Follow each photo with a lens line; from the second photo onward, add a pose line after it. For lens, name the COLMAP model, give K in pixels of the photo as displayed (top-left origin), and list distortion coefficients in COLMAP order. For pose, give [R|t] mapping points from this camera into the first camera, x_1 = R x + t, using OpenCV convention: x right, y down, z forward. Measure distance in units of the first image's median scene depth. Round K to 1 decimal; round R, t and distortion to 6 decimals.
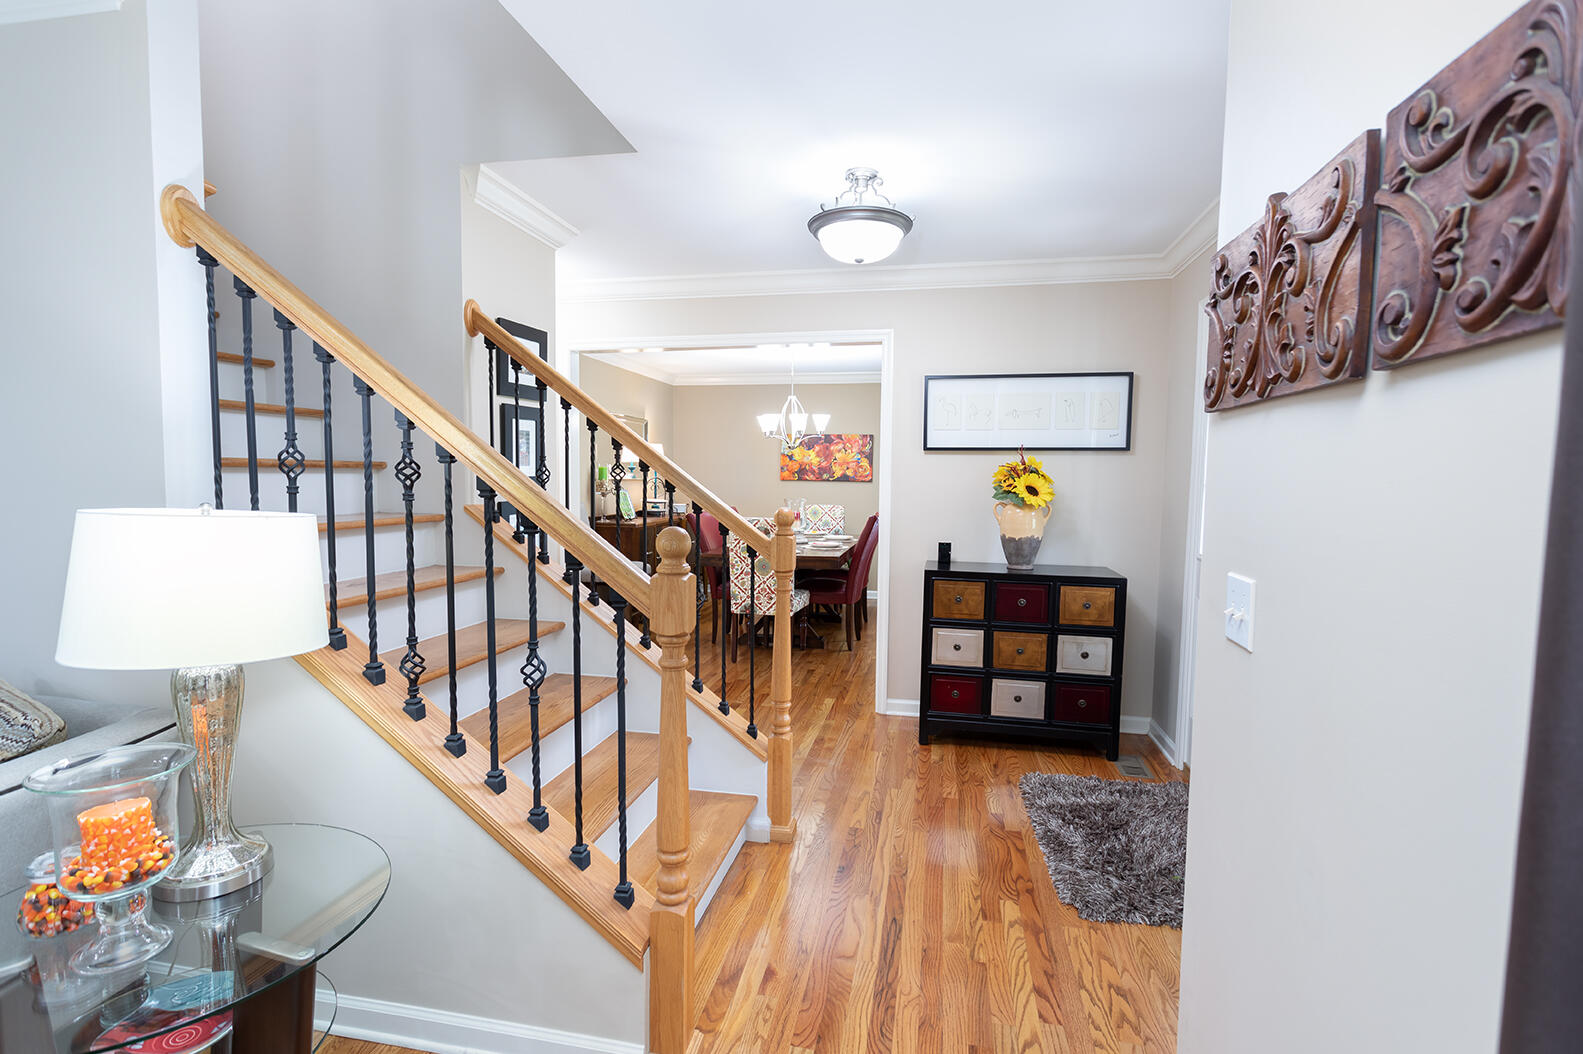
lens RADIAL K [[755.6, 0, 786.9], [0, 755.6, 528.6], [0, 0, 1]] dist [0.004497, 0.000577]
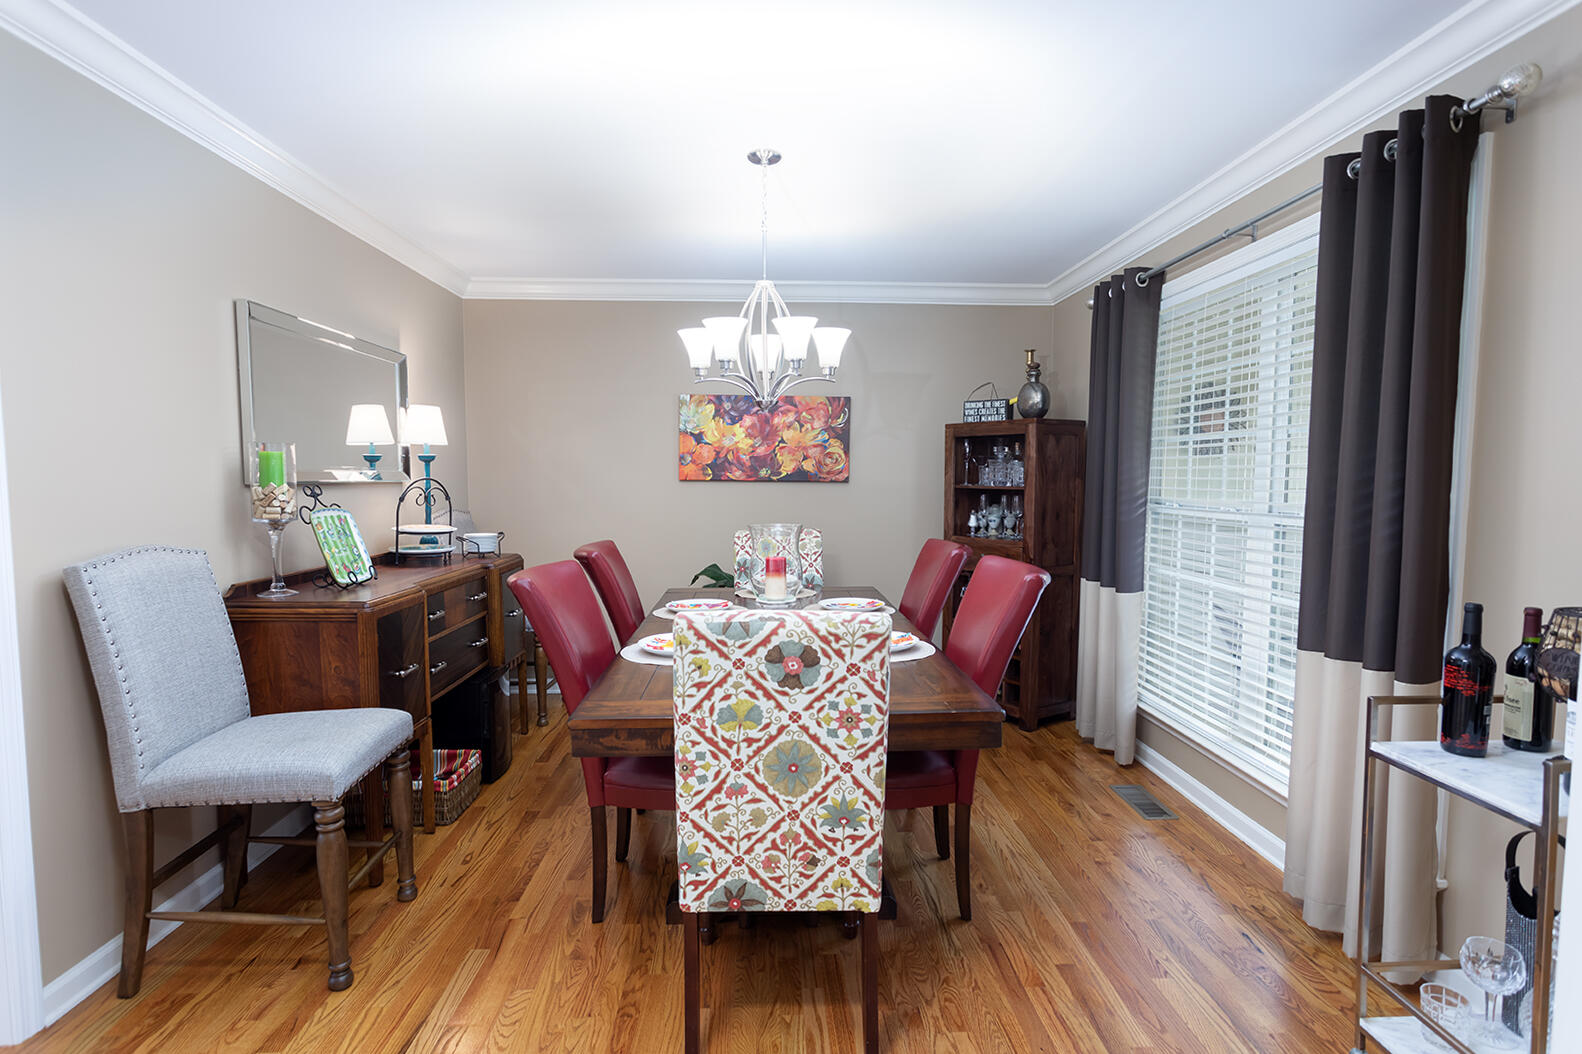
lens RADIAL K [[833.0, 0, 794.3], [0, 833.0, 531.0], [0, 0, 1]] dist [-0.011226, 0.008703]
pose [[0.974441, -0.022388, 0.223526, -0.063746], [0.022370, 0.999746, 0.002612, -0.028579], [-0.223527, 0.002455, 0.974695, 0.413370]]
